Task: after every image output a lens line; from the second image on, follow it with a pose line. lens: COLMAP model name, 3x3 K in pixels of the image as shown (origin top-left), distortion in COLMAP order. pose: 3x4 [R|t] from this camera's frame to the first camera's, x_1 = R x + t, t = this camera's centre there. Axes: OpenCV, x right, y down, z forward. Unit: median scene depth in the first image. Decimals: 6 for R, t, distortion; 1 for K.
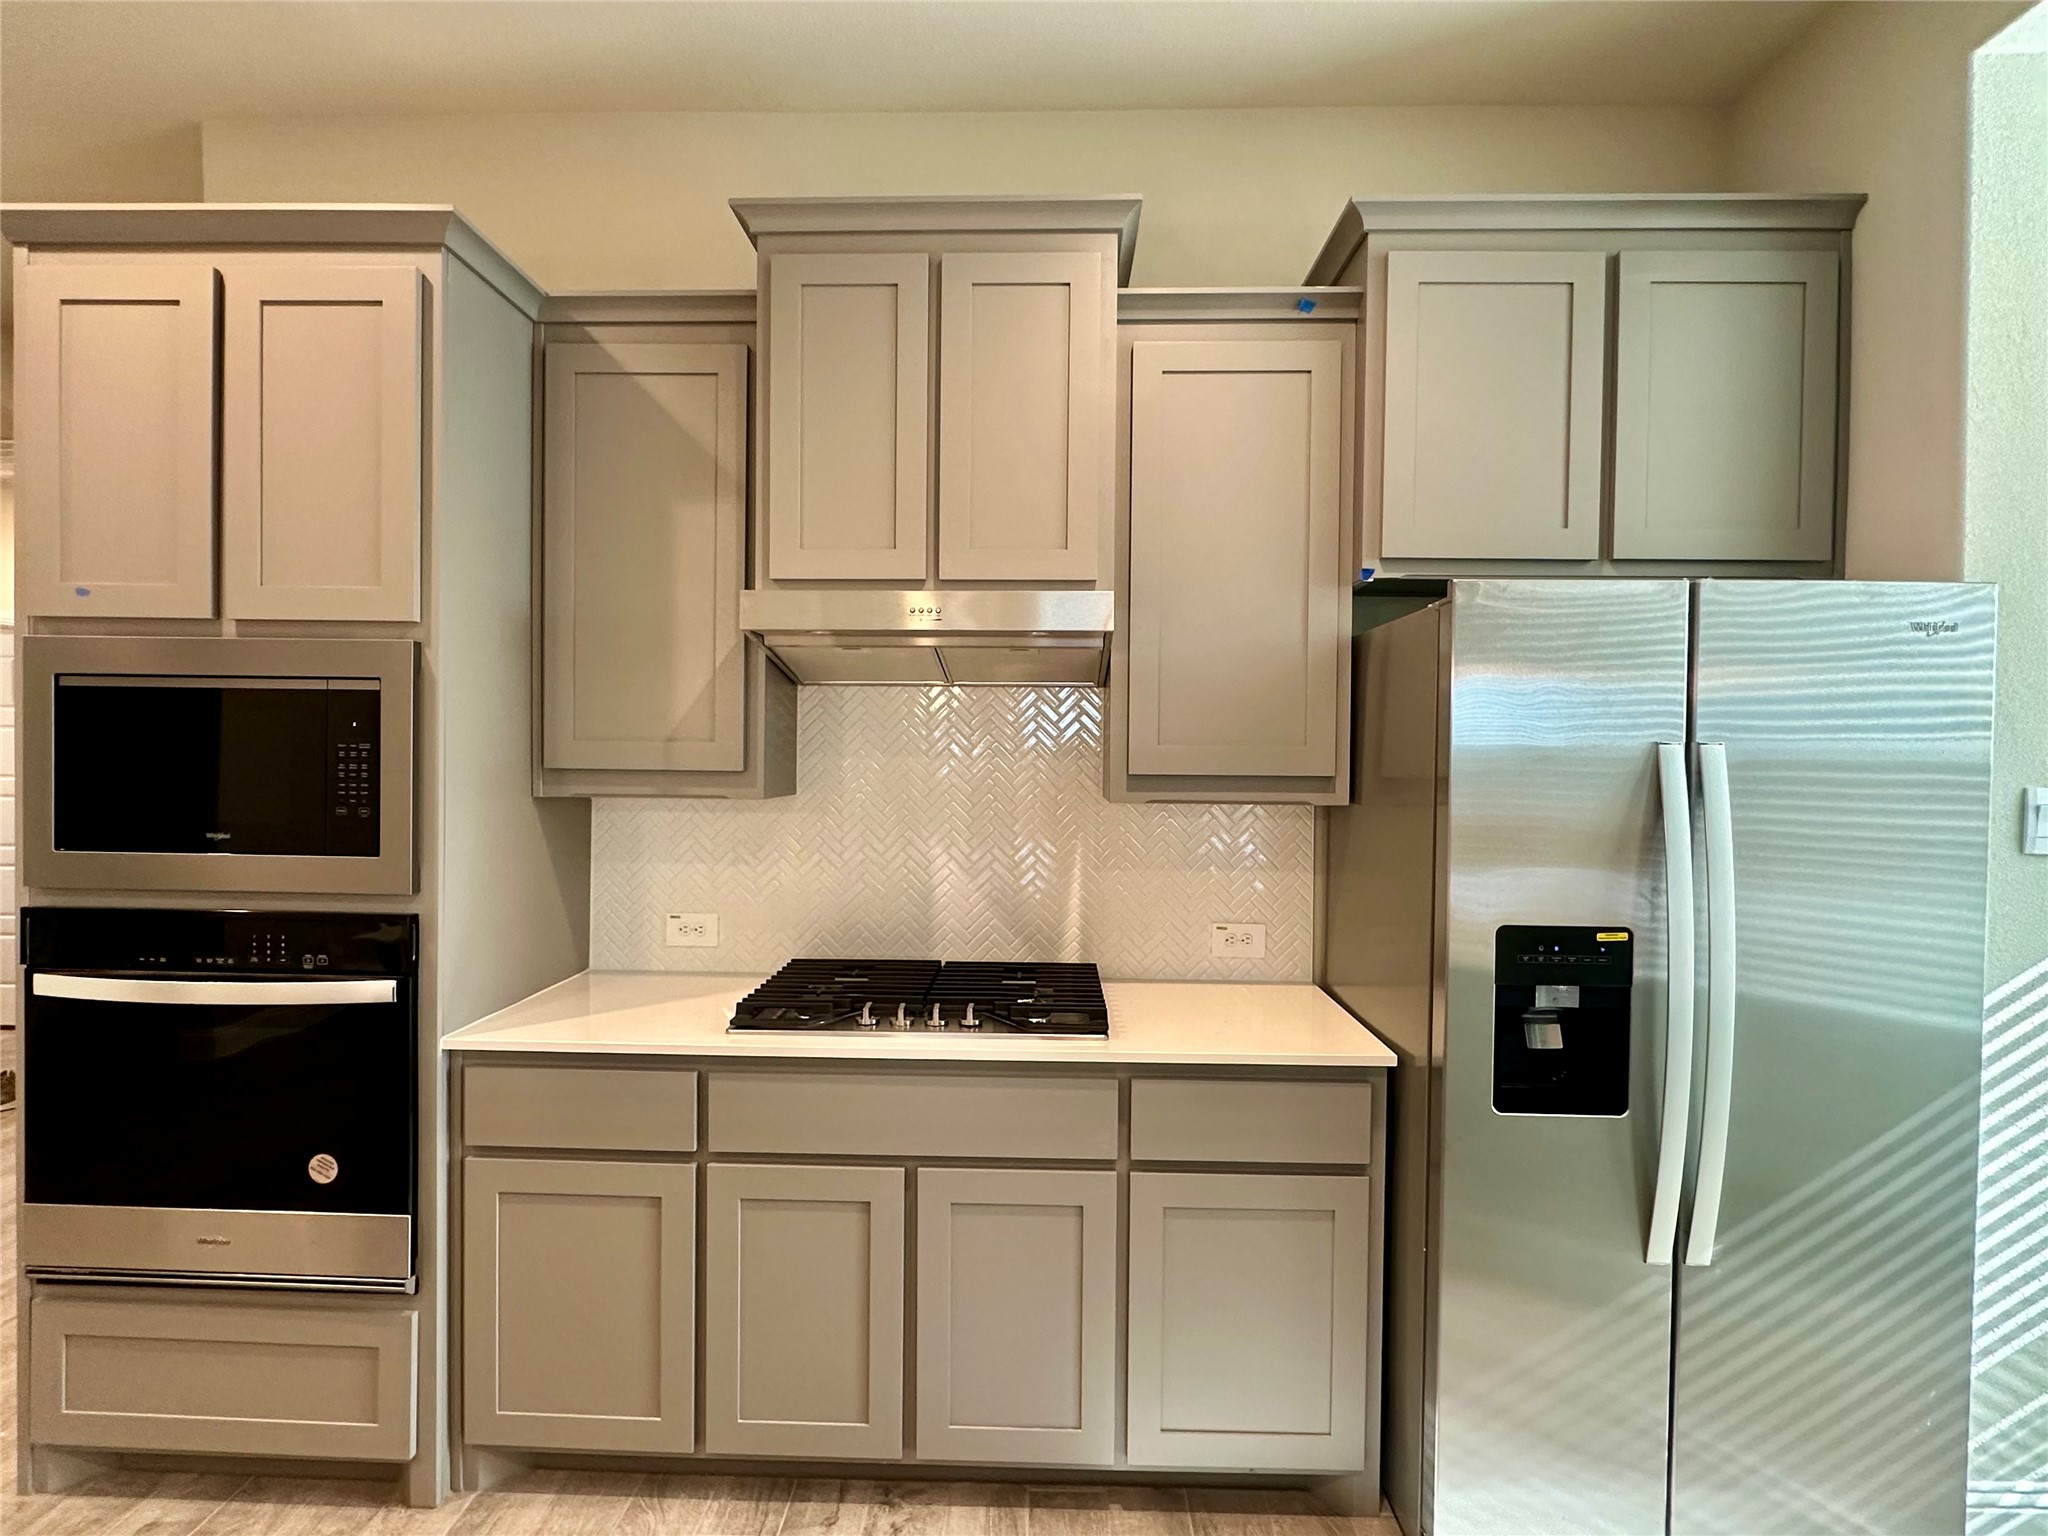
lens RADIAL K [[1027.6, 0, 1022.6], [0, 1027.6, 772.6], [0, 0, 1]] dist [-0.003177, -0.000687]
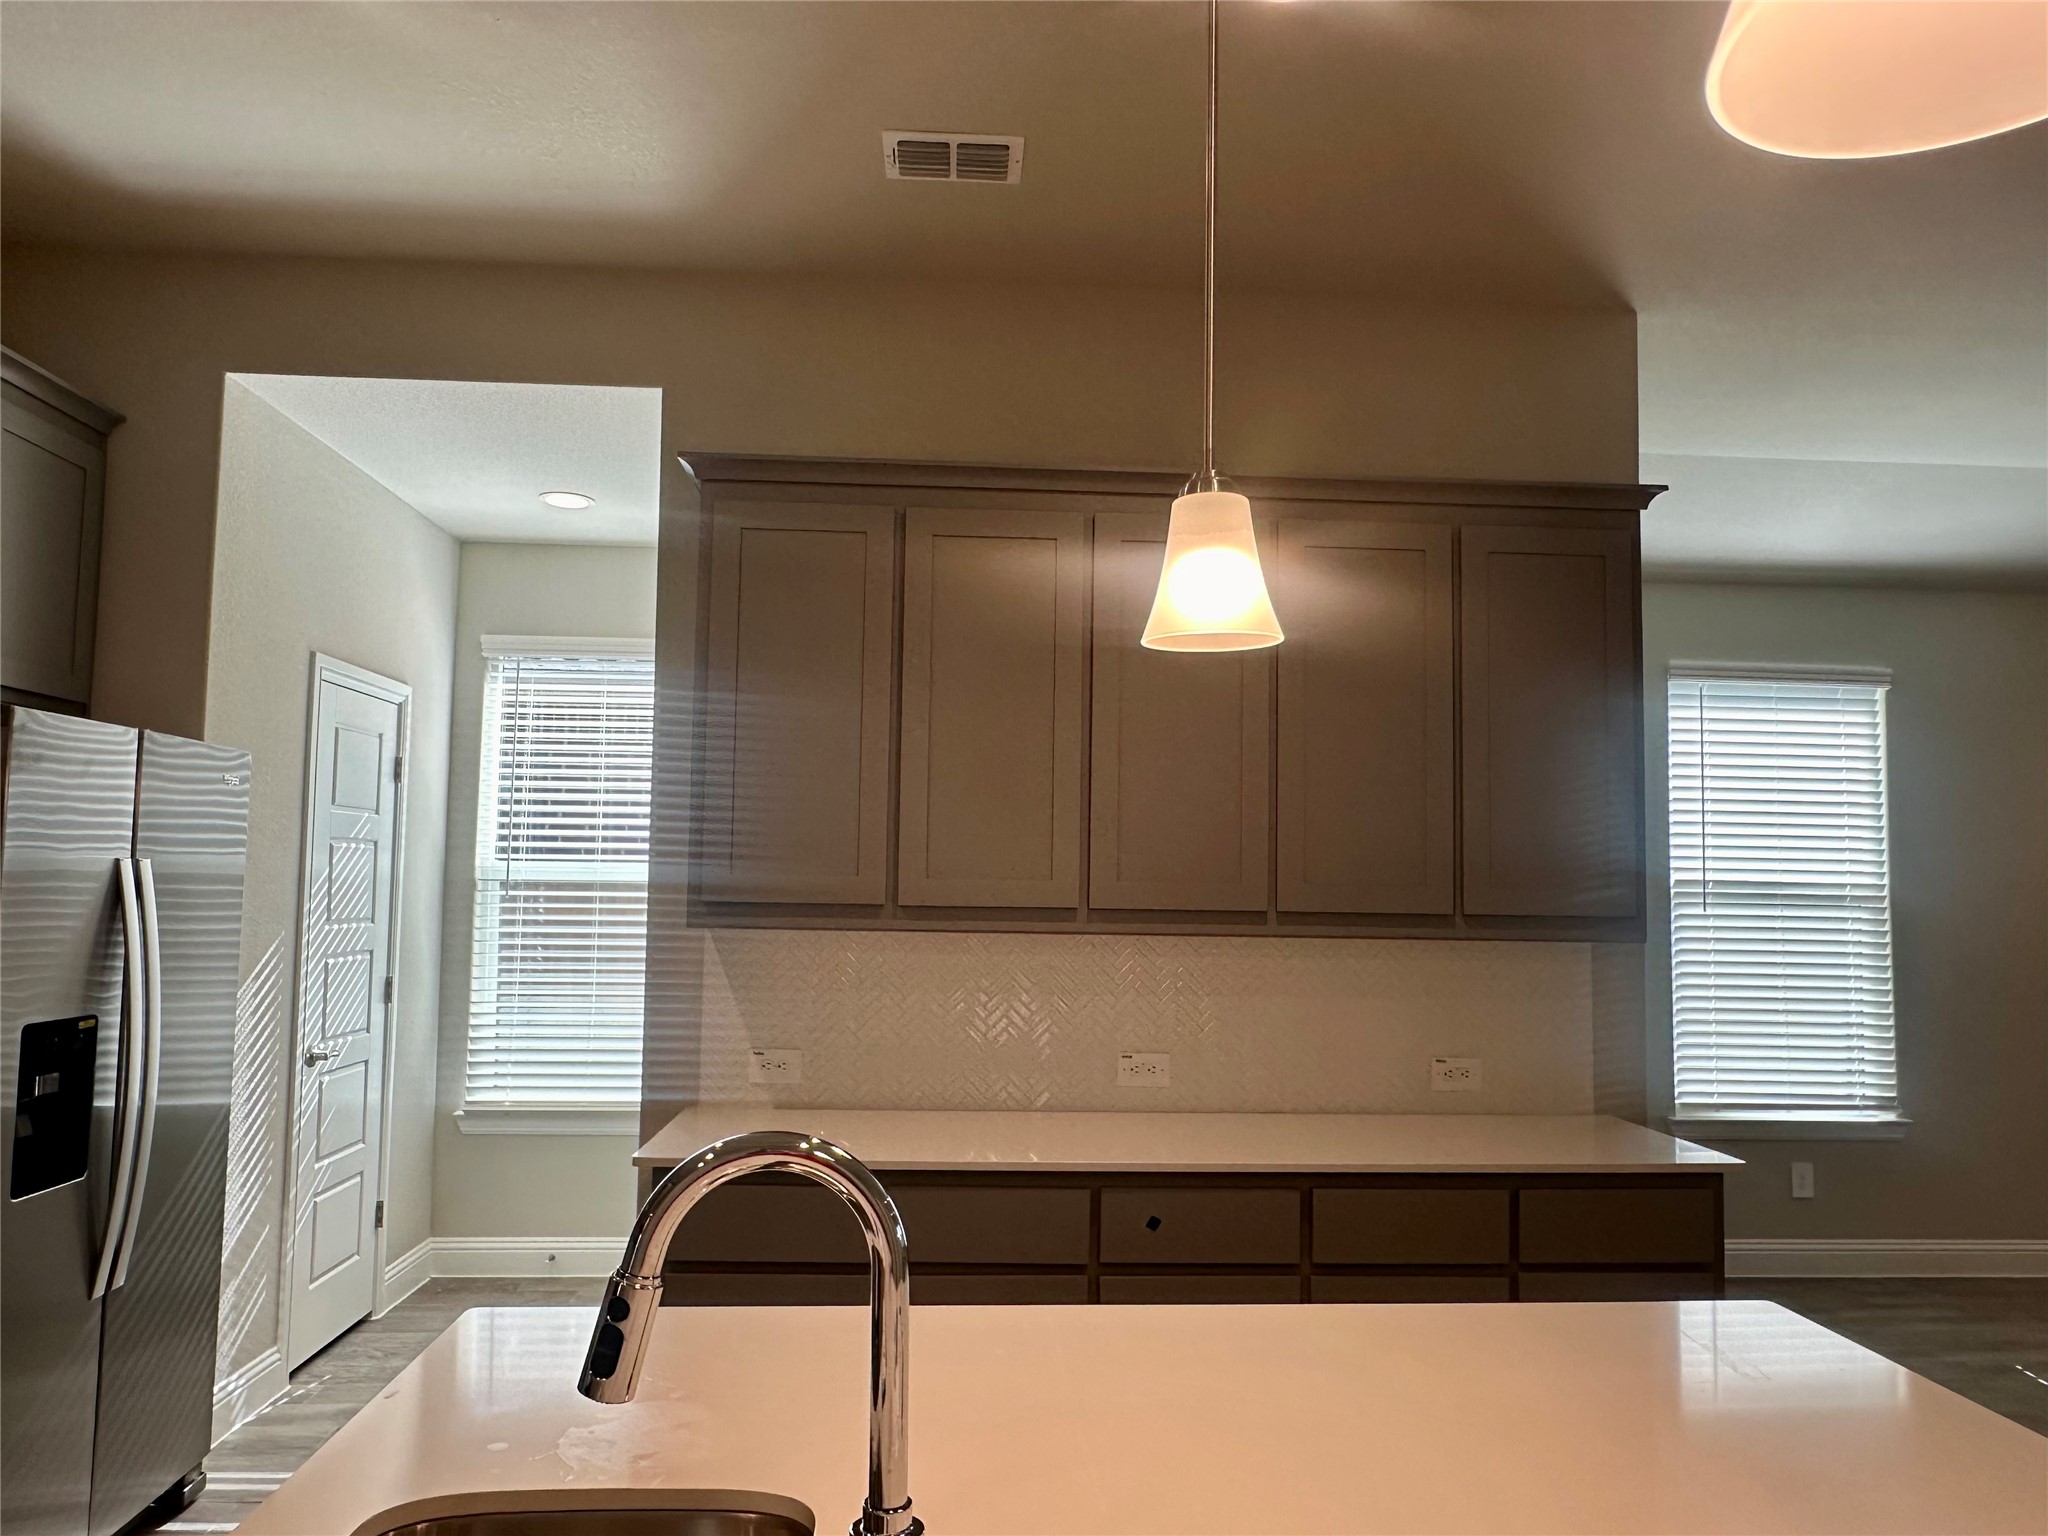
lens RADIAL K [[1399.3, 0, 1019.0], [0, 1399.3, 781.8], [0, 0, 1]] dist [-0.005438, 0.000017]
pose [[-0.084879, 0.063284, 0.994380, -0.975812], [0.001290, 0.997987, -0.063403, -0.012007], [-0.996390, -0.004099, -0.084790, 0.057965]]
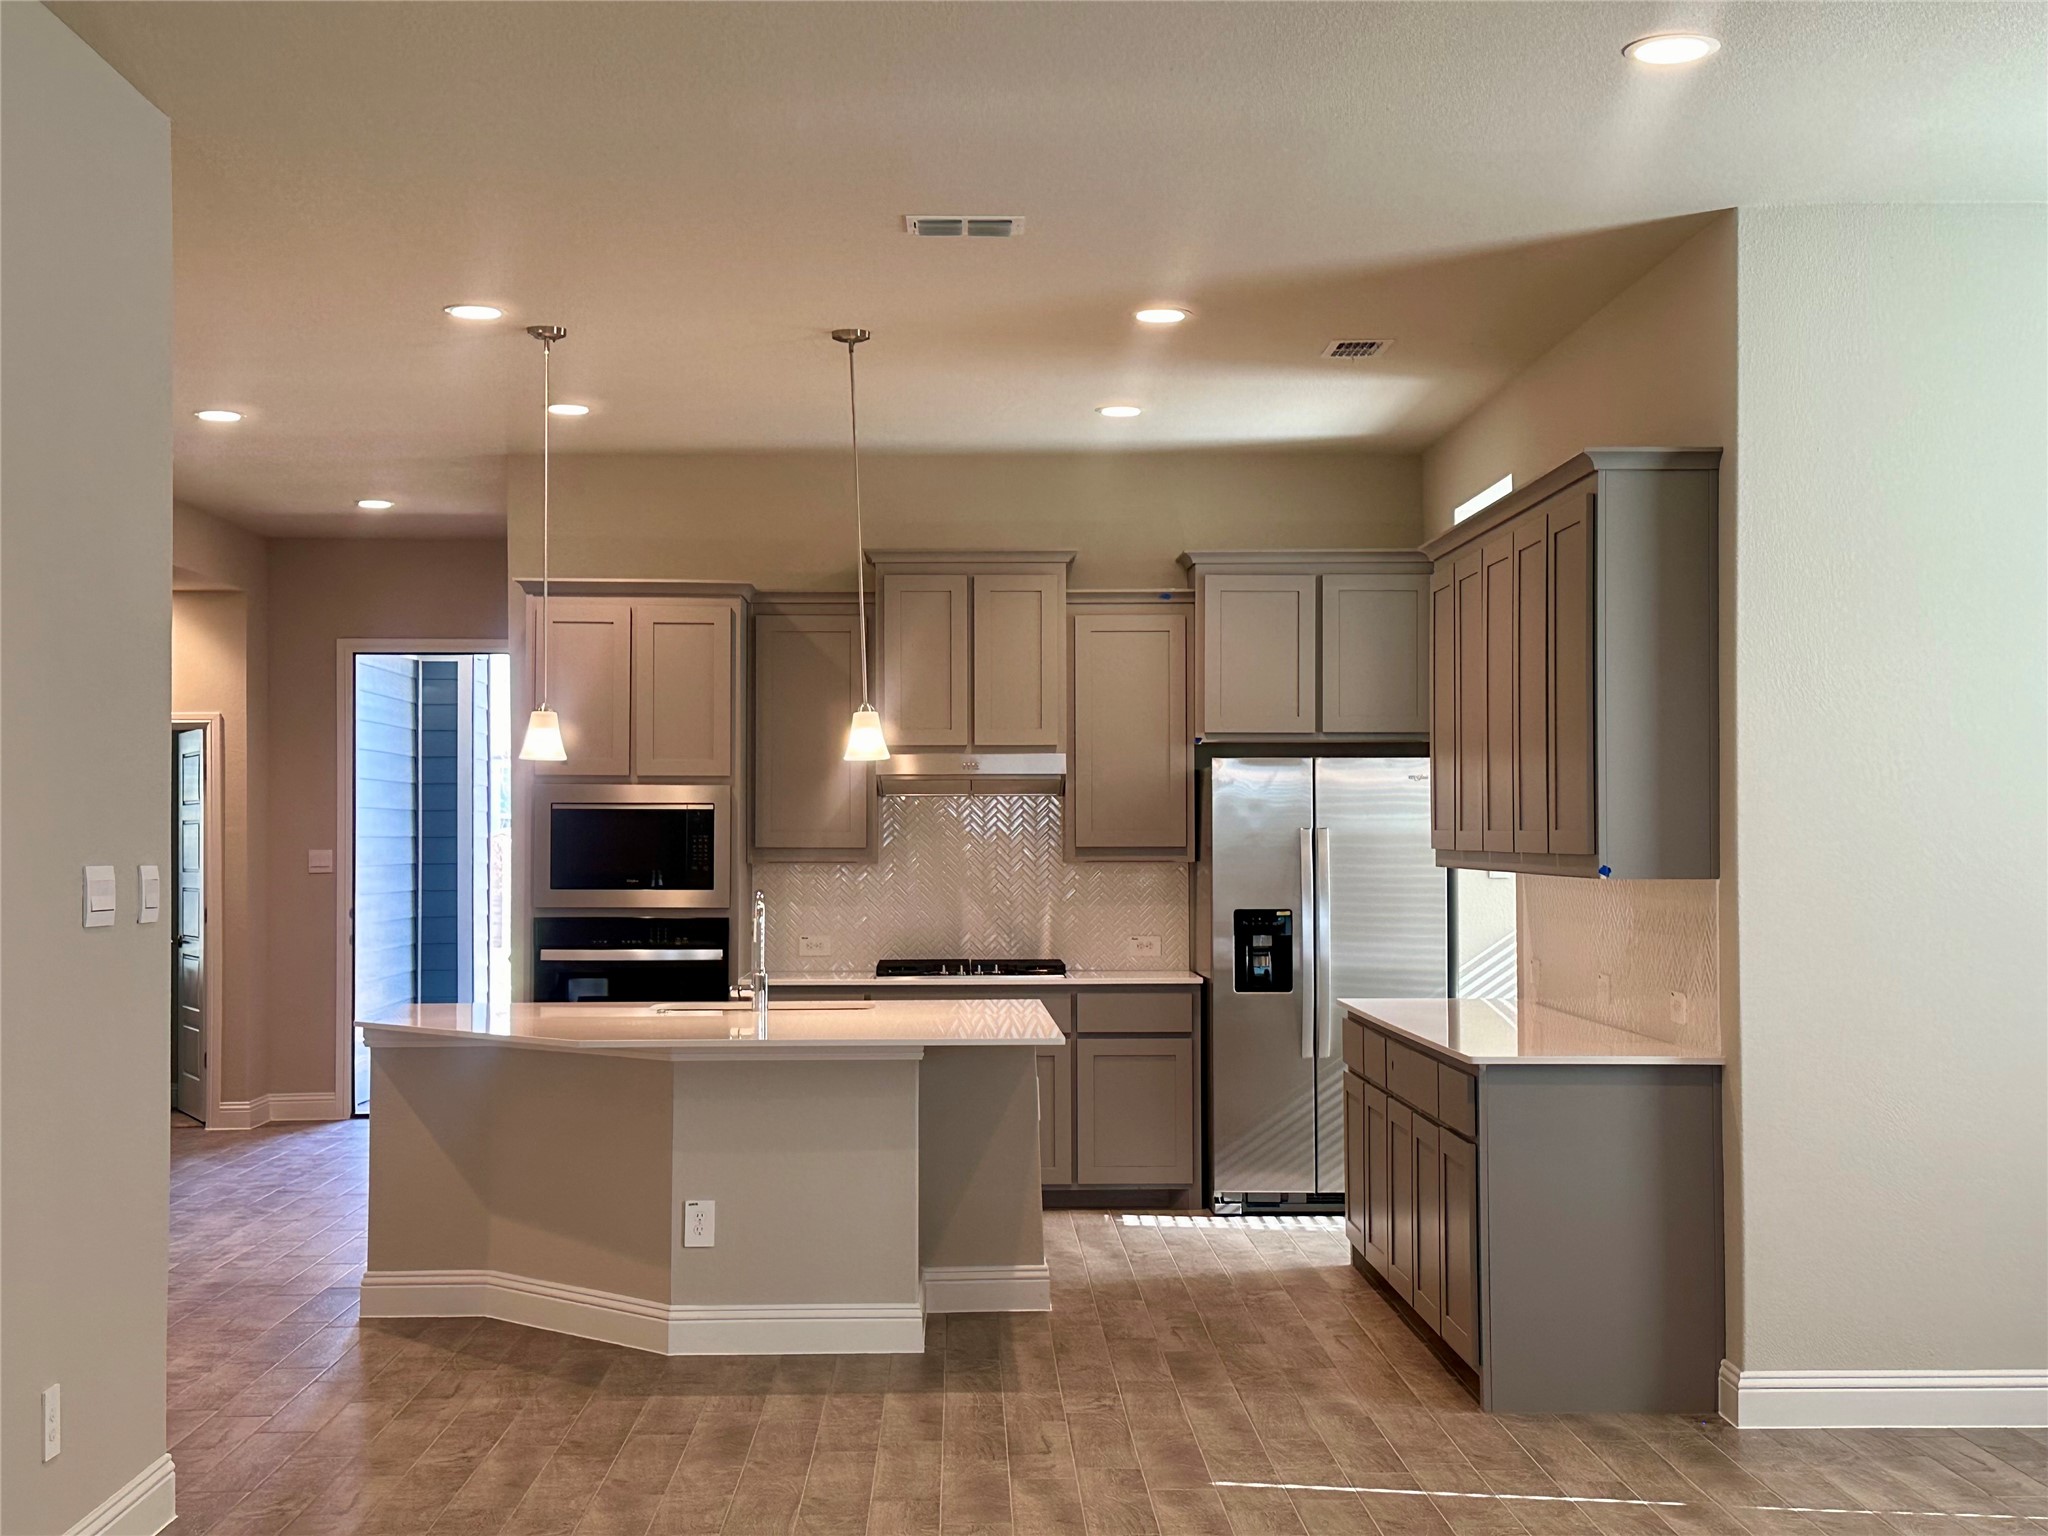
lens RADIAL K [[2657.7, 0, 1004.3], [0, 2657.7, 786.6], [0, 0, 1]] dist [0.123139, 0.001850]
pose [[0.998846, -0.010874, 0.046779, -0.279918], [0.012531, 0.999299, -0.035276, 0.068539], [-0.046363, 0.035822, 0.998282, -4.258042]]
